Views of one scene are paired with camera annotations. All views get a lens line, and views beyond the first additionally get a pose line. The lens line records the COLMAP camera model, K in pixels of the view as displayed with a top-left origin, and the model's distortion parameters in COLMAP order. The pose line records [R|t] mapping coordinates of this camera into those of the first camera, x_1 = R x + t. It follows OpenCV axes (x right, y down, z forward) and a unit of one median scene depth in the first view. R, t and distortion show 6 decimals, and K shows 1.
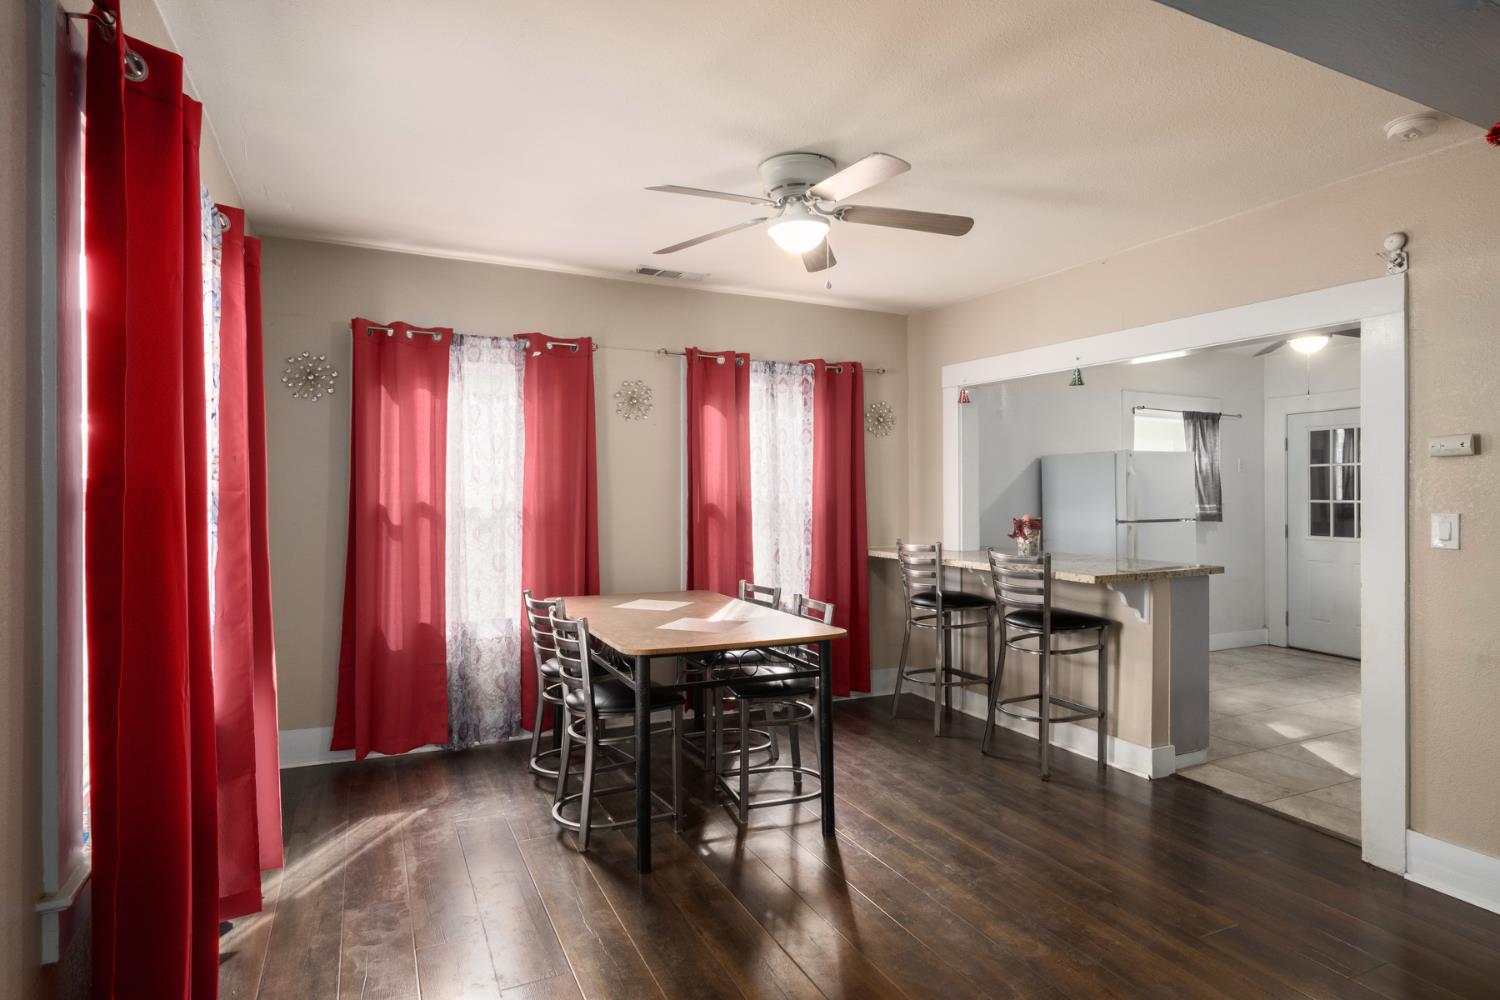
lens RADIAL K [[801.2, 0, 731.9], [0, 801.2, 487.1], [0, 0, 1]] dist [-0.002664, 0.002002]
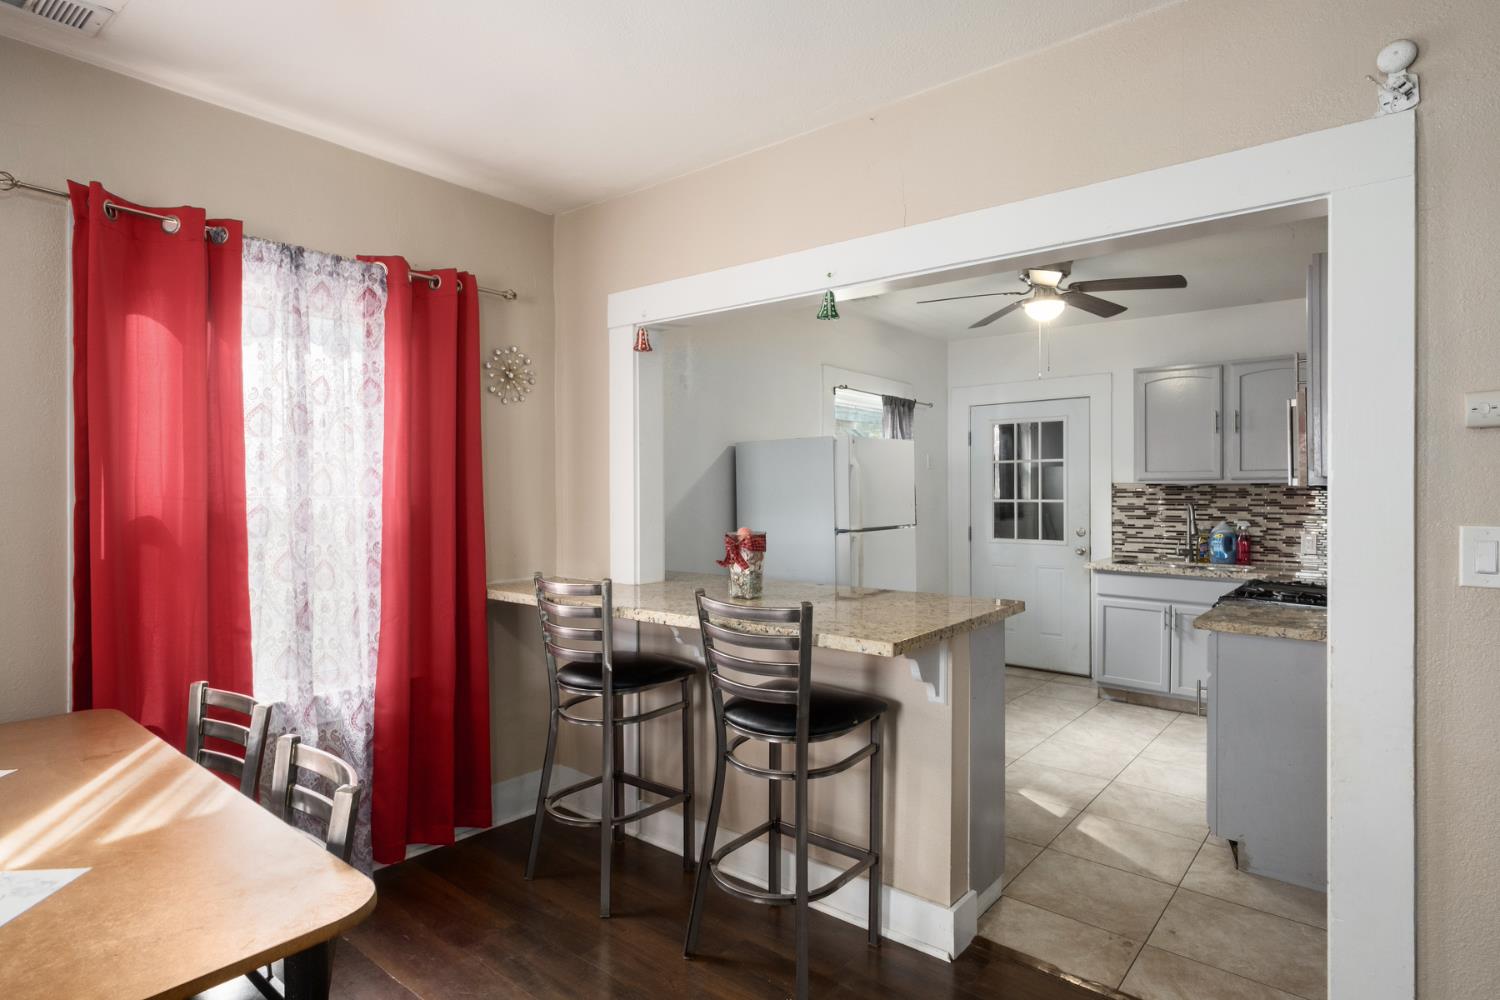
lens RADIAL K [[801.2, 0, 742.0], [0, 801.2, 487.0], [0, 0, 1]] dist [-0.002664, 0.002002]
pose [[0.903245, -0.000853, 0.429125, 0.093794], [0.000893, 1.000000, 0.000108, 0.002471], [-0.429125, 0.000286, 0.903245, 0.416297]]
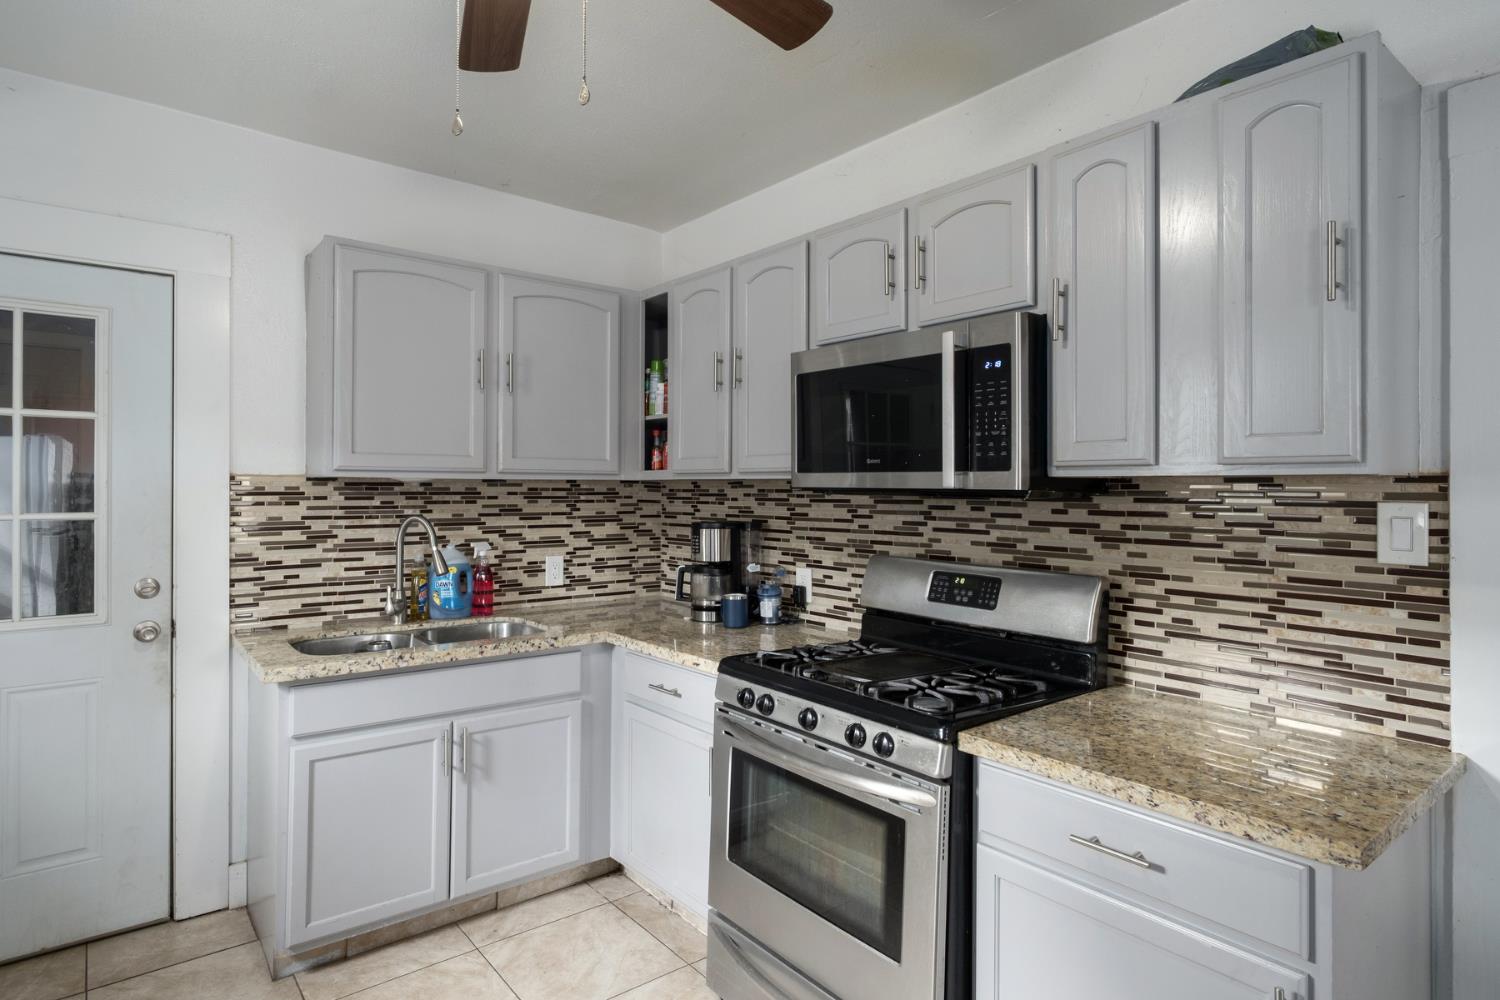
lens RADIAL K [[801.2, 0, 695.0], [0, 801.2, 483.7], [0, 0, 1]] dist [-0.002664, 0.002002]
pose [[-0.217880, 0.003841, 0.975968, 0.501591], [-0.007065, 0.999960, -0.005512, 0.004512], [-0.975950, -0.008096, -0.217844, 1.074423]]
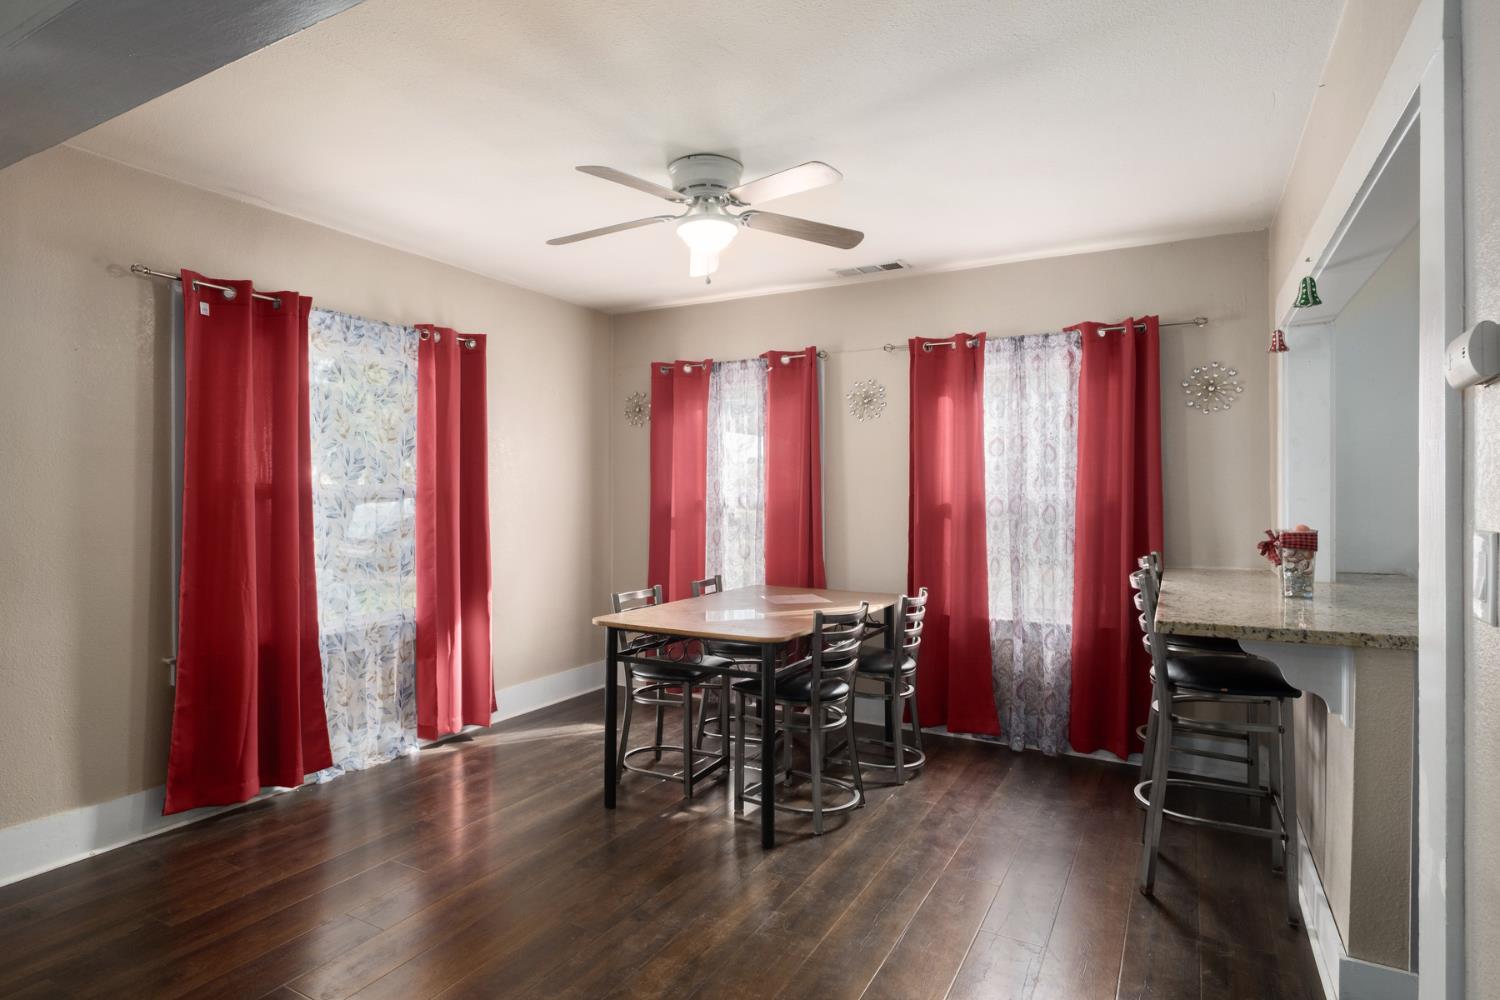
lens RADIAL K [[801.2, 0, 735.1], [0, 801.2, 501.2], [0, 0, 1]] dist [-0.002664, 0.002002]
pose [[0.580774, 0.005195, -0.814048, 0.594008], [0.005220, 0.999935, 0.010106, 0.007054], [0.814048, -0.010119, 0.580710, 0.277942]]
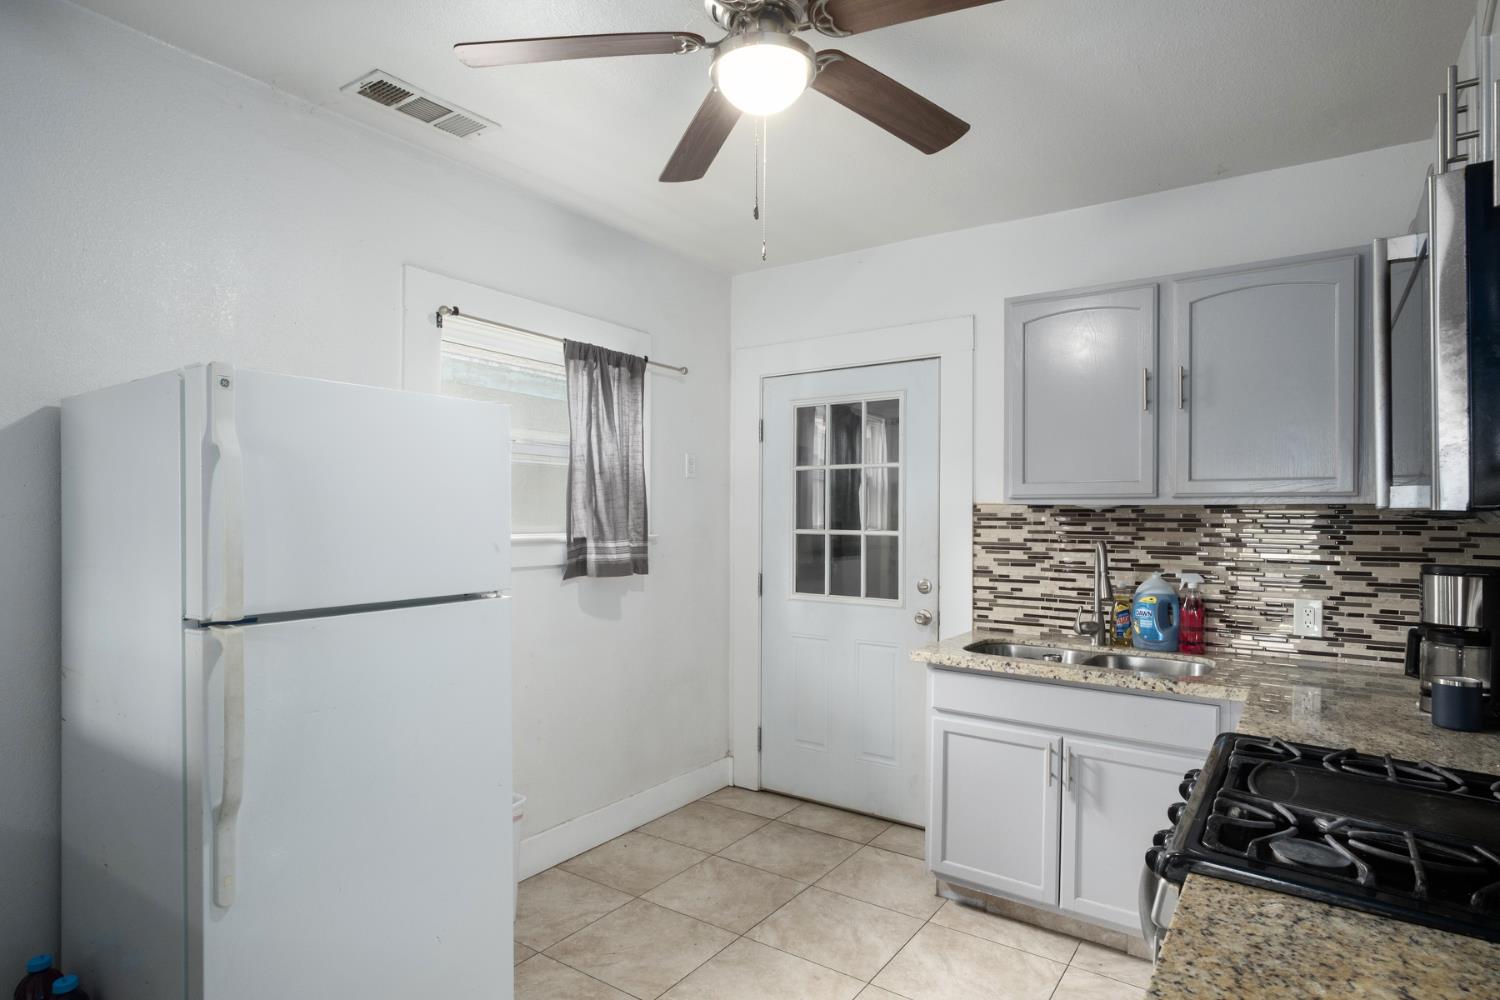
lens RADIAL K [[801.2, 0, 745.8], [0, 801.2, 509.6], [0, 0, 1]] dist [-0.002664, 0.002002]
pose [[0.863926, 0.005512, 0.503589, 0.584197], [-0.005833, 0.999983, -0.000938, 0.004215], [-0.503585, -0.002127, 0.863943, 0.756194]]
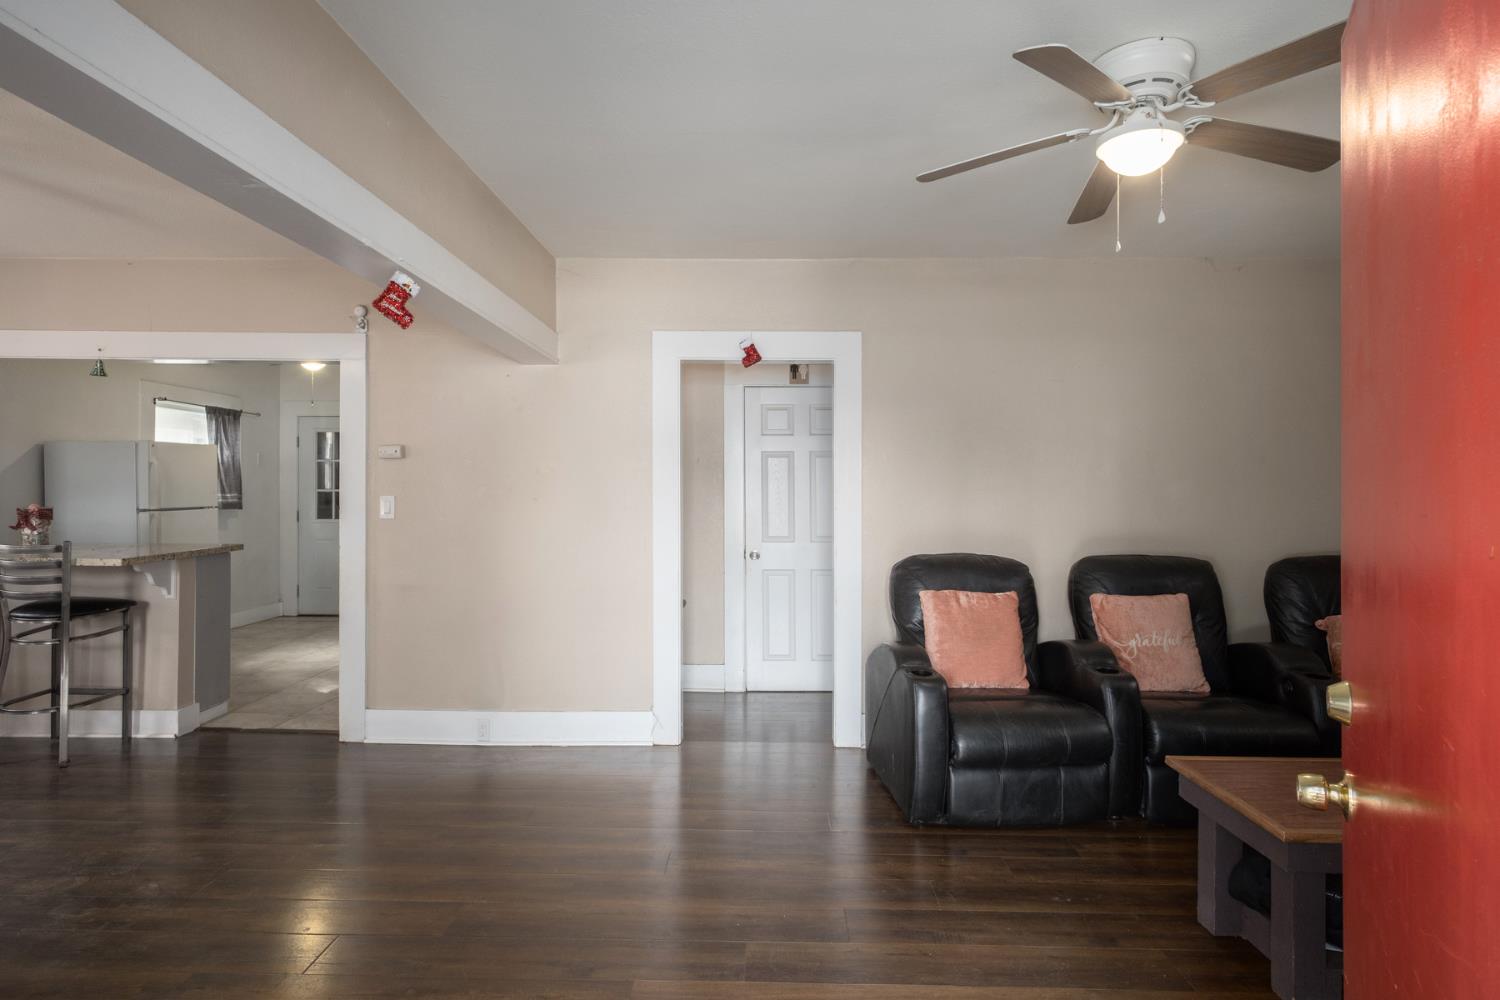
lens RADIAL K [[801.2, 0, 744.1], [0, 801.2, 493.7], [0, 0, 1]] dist [-0.002664, 0.002002]
pose [[0.446395, -0.006409, 0.894813, -0.099451], [-0.010342, 0.999871, 0.012320, 0.001663], [-0.894776, -0.014753, 0.446271, -0.166315]]
